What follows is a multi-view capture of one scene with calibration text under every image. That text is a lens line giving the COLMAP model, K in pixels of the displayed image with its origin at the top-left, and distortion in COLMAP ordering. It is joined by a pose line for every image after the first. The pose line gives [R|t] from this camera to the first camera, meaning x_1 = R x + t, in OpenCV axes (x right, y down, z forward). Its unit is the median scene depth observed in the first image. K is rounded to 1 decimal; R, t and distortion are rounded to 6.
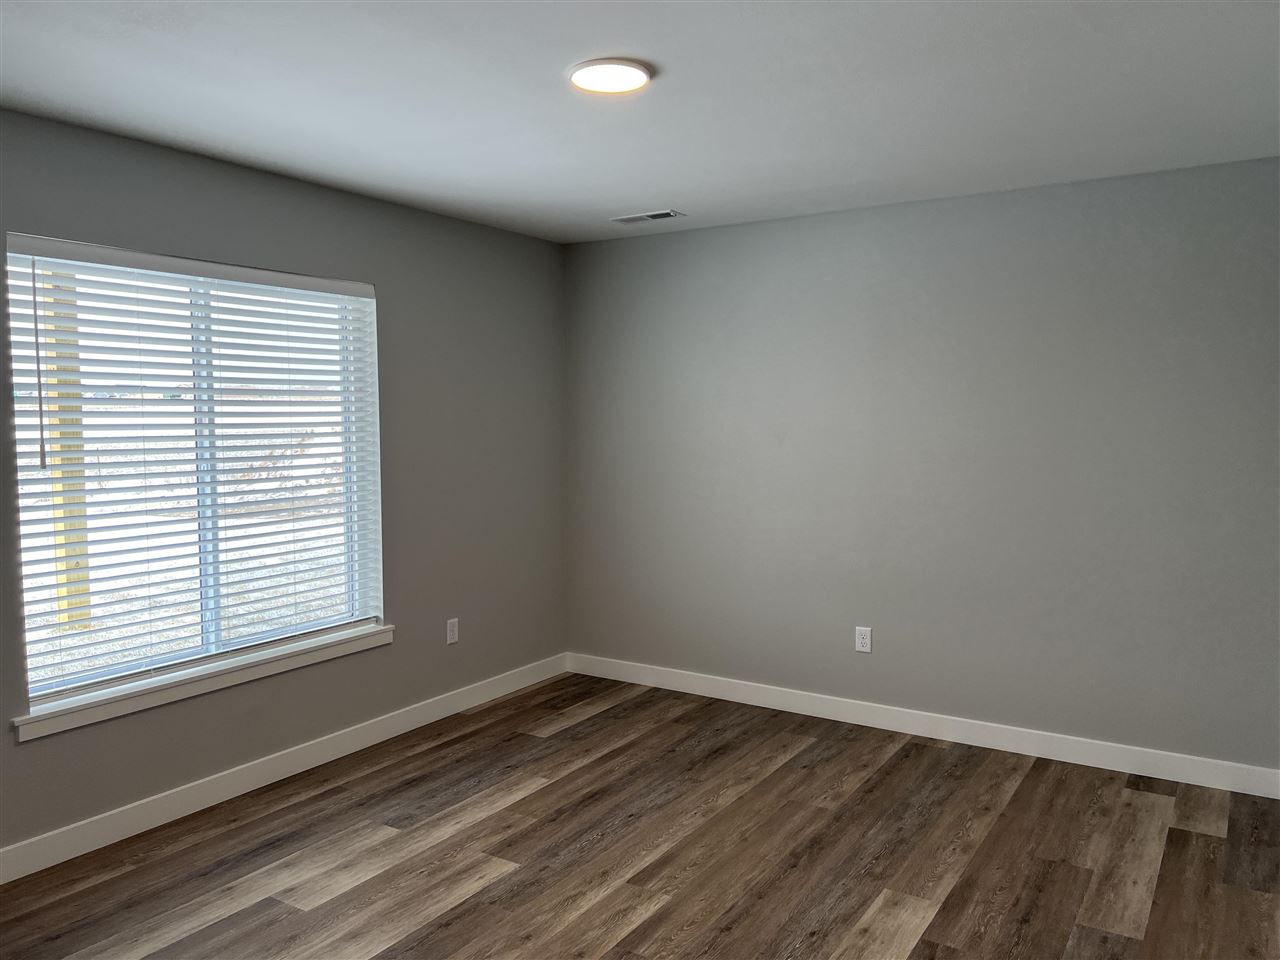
lens RADIAL K [[960.0, 0, 641.7], [0, 960.0, 477.5], [0, 0, 1]] dist [0.062902, -0.069414]
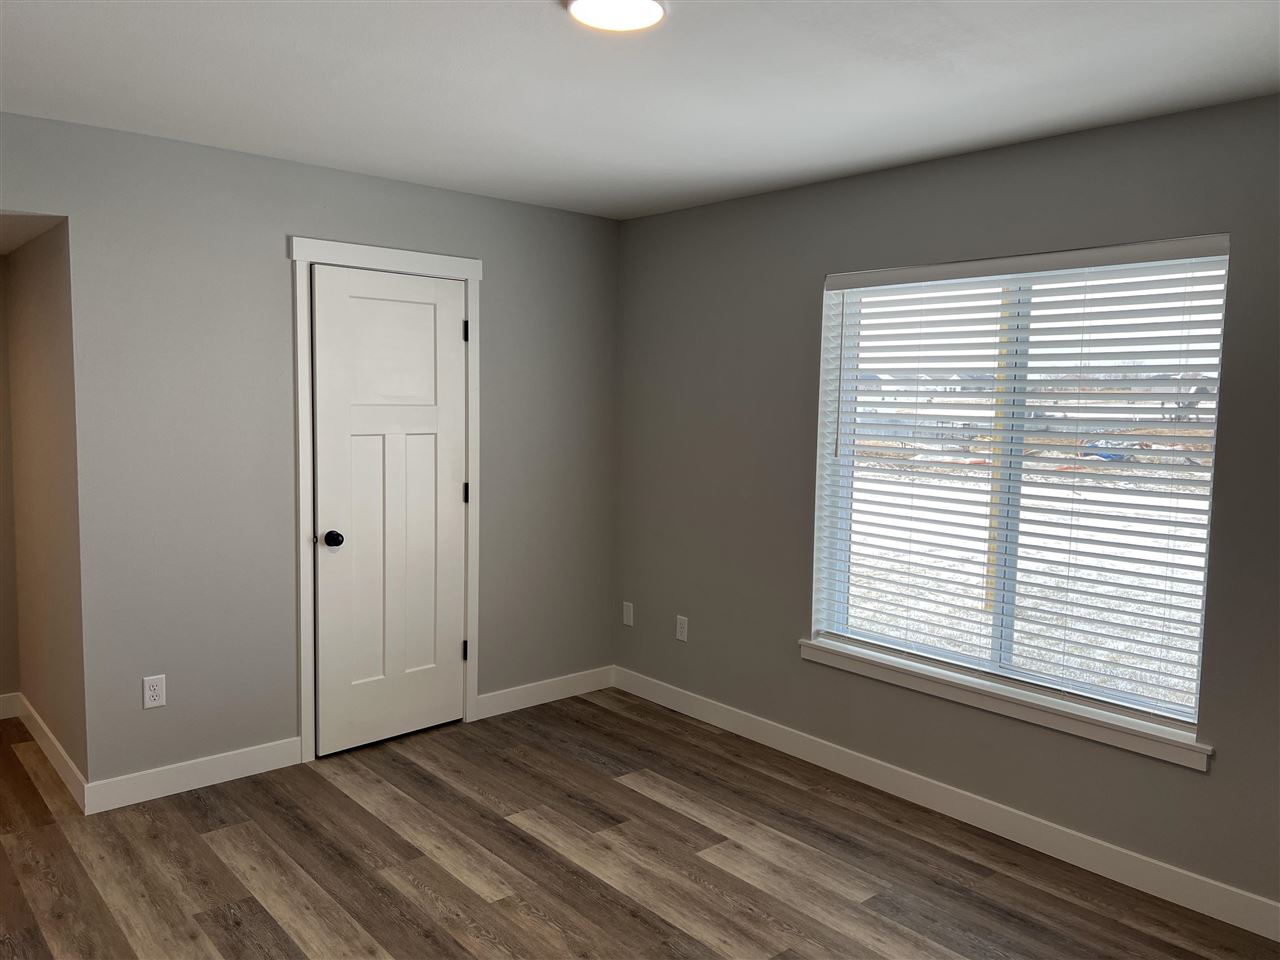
lens RADIAL K [[960.0, 0, 674.6], [0, 960.0, 480.4], [0, 0, 1]] dist [0.062902, -0.069414]
pose [[-0.261472, 0.069915, -0.962676, 0.604967], [-0.095539, 0.990601, 0.097893, -0.075348], [0.960471, 0.117569, -0.252335, 1.032554]]
